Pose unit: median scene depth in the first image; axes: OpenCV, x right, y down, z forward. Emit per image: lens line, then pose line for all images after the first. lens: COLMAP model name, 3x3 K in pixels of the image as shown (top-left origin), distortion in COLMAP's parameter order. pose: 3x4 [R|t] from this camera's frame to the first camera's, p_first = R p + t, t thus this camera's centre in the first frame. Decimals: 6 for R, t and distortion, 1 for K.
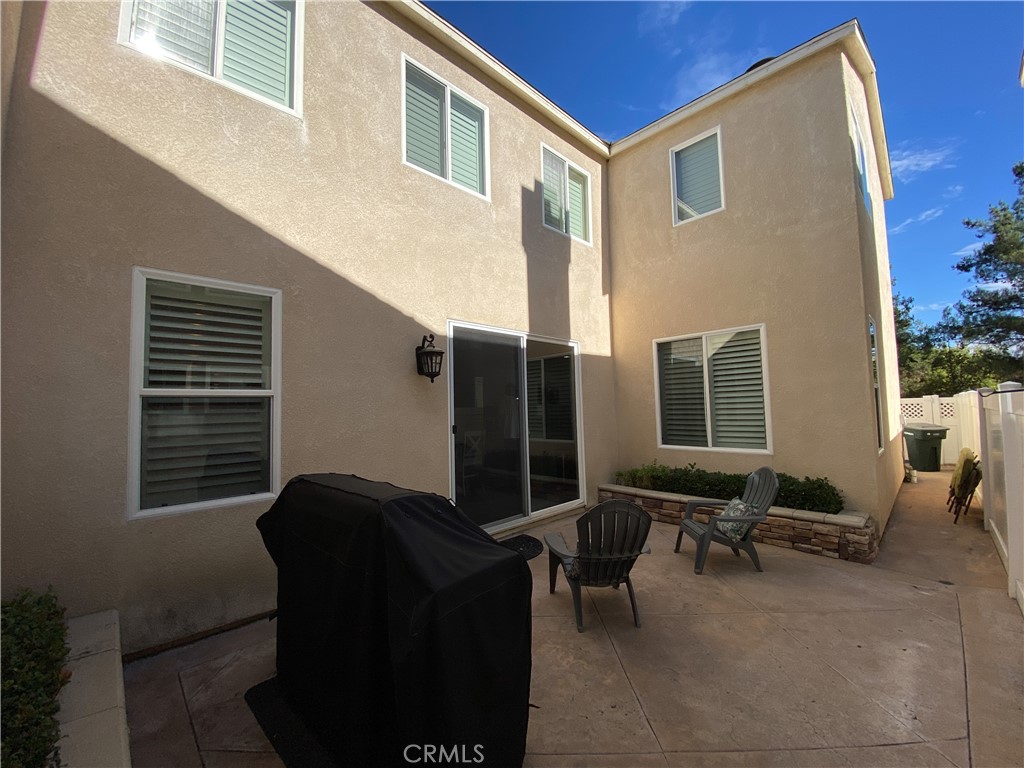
lens RADIAL K [[414.0, 0, 505.0], [0, 414.0, 378.3], [0, 0, 1]] dist [-0.004137, -0.006401]
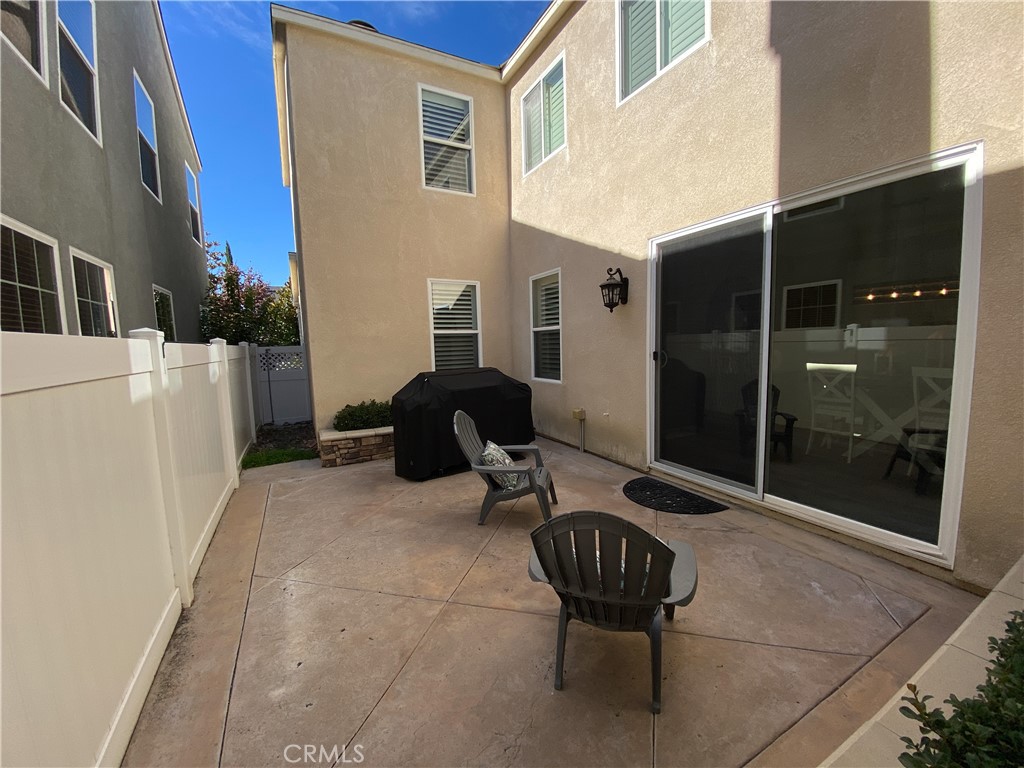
lens RADIAL K [[414.0, 0, 511.6], [0, 414.0, 387.4], [0, 0, 1]] dist [-0.004137, -0.006401]
pose [[-0.284796, 0.121285, -0.950884, 1.024450], [0.093875, 0.990724, 0.098250, 0.080165], [0.953980, -0.061283, -0.293540, 1.090337]]
